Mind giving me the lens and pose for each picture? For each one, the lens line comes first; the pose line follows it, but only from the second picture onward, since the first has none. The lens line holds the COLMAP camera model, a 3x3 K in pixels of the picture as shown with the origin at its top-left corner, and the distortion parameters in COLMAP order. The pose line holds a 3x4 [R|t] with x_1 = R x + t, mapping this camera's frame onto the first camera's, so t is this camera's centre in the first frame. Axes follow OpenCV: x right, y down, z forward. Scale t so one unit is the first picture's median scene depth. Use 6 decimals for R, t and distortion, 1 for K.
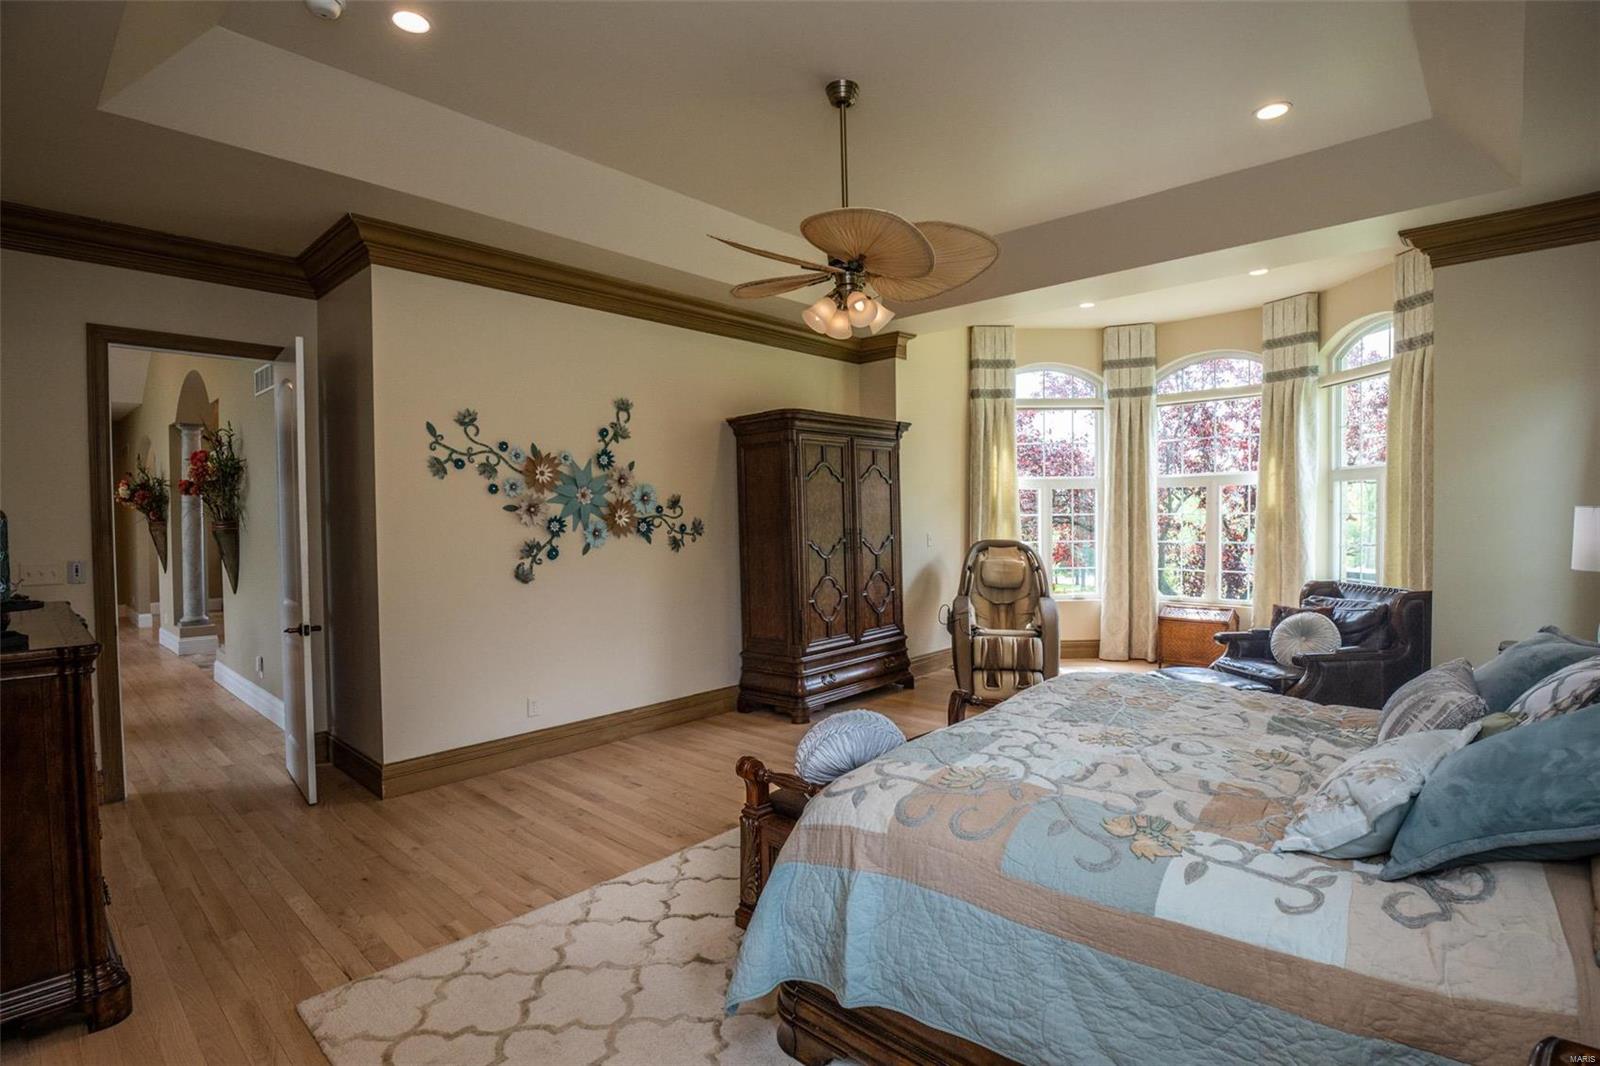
lens RADIAL K [[776.8, 0, 808.6], [0, 776.8, 536.6], [0, 0, 1]] dist [-0.018955, -0.006648]
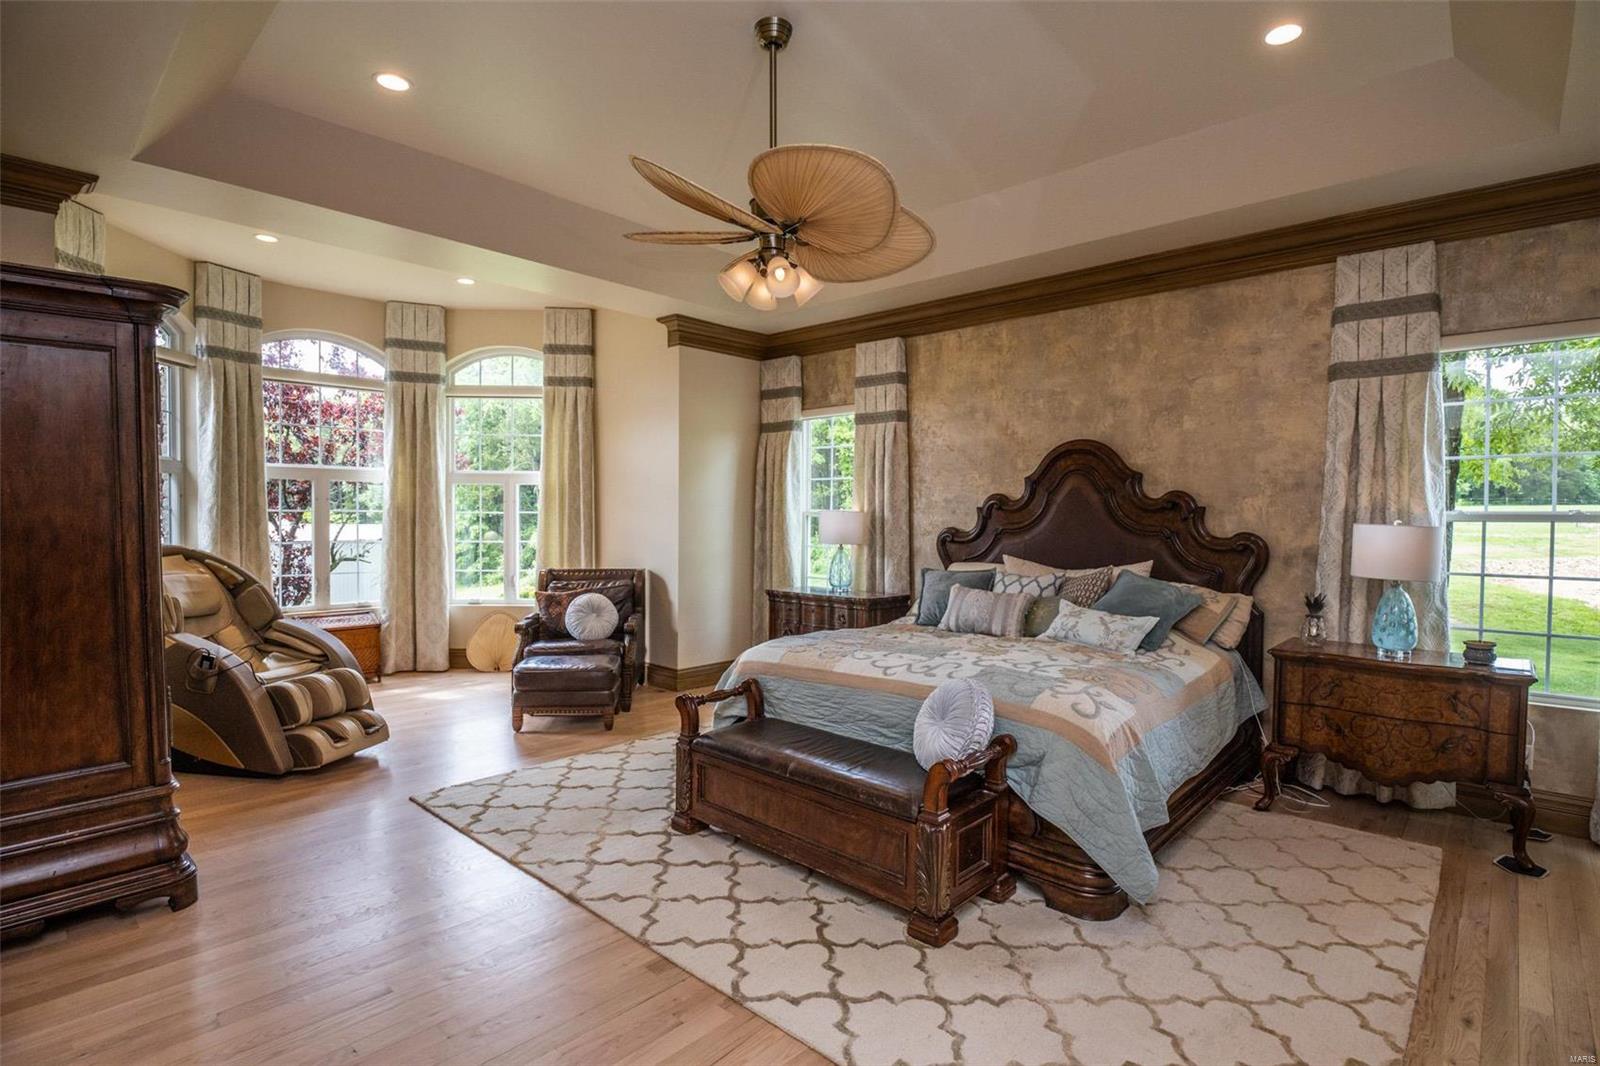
lens RADIAL K [[776.8, 0, 808.6], [0, 776.8, 536.6], [0, 0, 1]] dist [-0.018955, -0.006648]
pose [[-0.001975, -0.018883, 0.999820, -0.492407], [0.021530, 0.999589, 0.018921, -0.005857], [-0.999766, 0.021564, -0.001568, 0.563014]]
